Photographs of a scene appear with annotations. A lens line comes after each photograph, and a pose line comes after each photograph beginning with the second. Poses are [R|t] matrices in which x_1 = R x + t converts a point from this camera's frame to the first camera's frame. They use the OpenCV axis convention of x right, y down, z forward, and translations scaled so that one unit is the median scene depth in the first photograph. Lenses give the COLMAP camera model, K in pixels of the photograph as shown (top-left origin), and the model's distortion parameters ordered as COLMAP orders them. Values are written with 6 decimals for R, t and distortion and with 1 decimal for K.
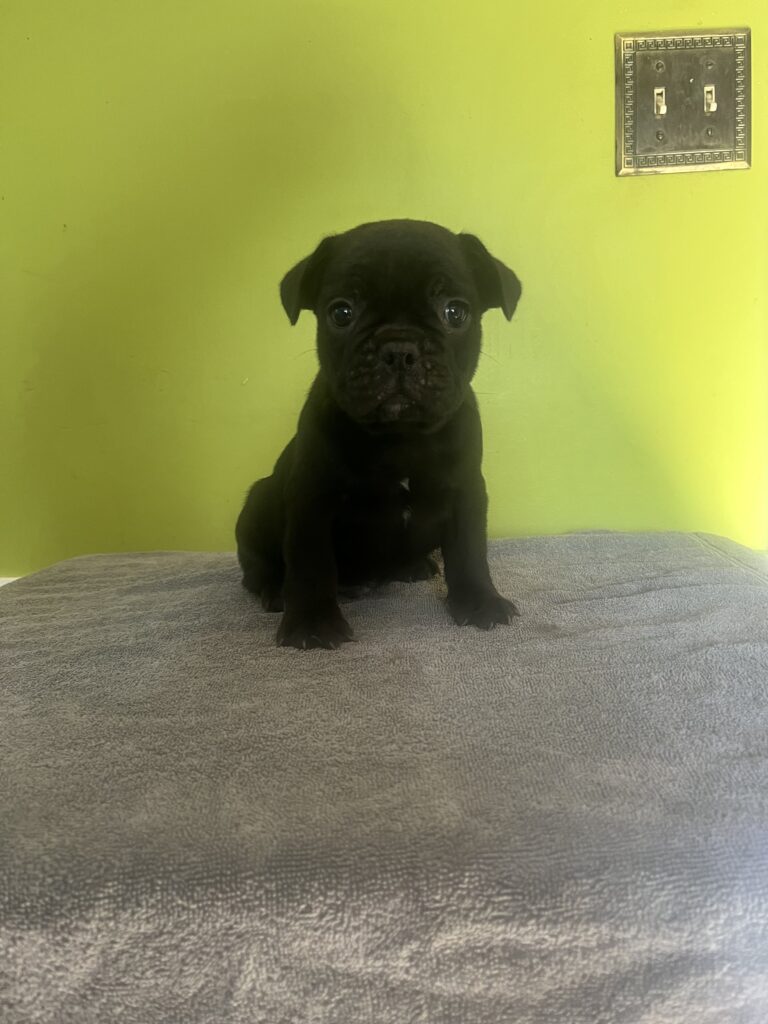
lens RADIAL K [[741.1, 0, 397.4], [0, 741.1, 517.8], [0, 0, 1]] dist [0.055891, -0.084097]
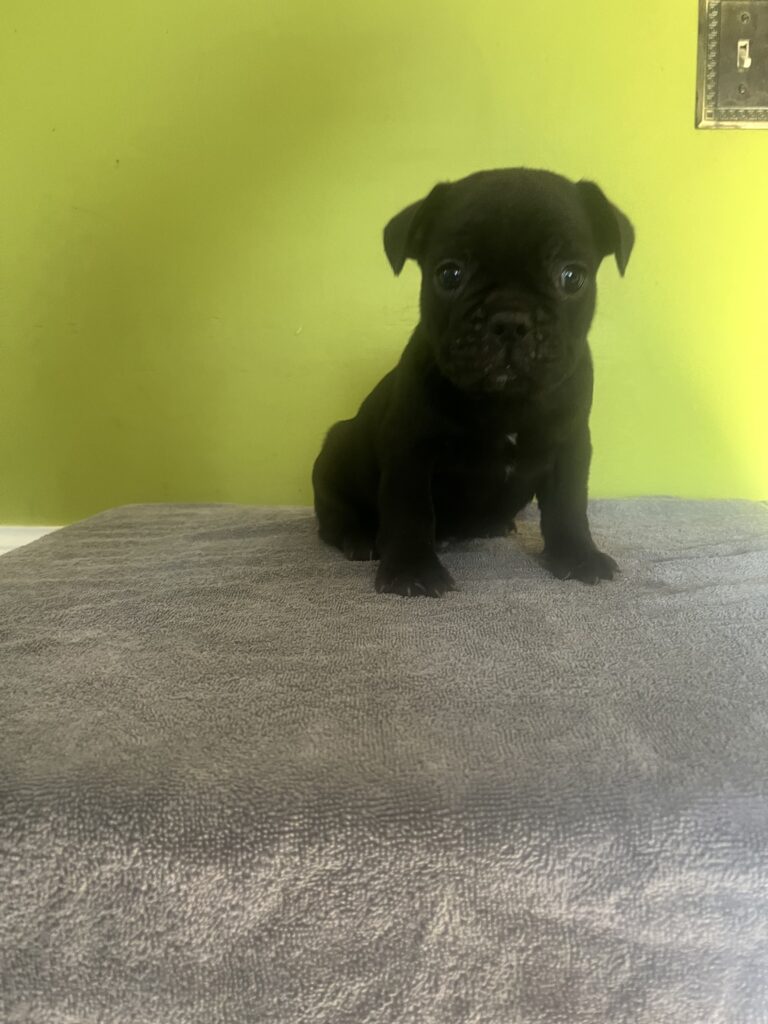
lens RADIAL K [[741.1, 0, 385.9], [0, 741.1, 514.3], [0, 0, 1]] dist [0.055891, -0.084097]
pose [[0.999451, 0.032966, 0.003453, -0.252113], [-0.033049, 0.999067, 0.027786, 0.070272], [-0.002534, -0.027885, 0.999608, 0.064377]]
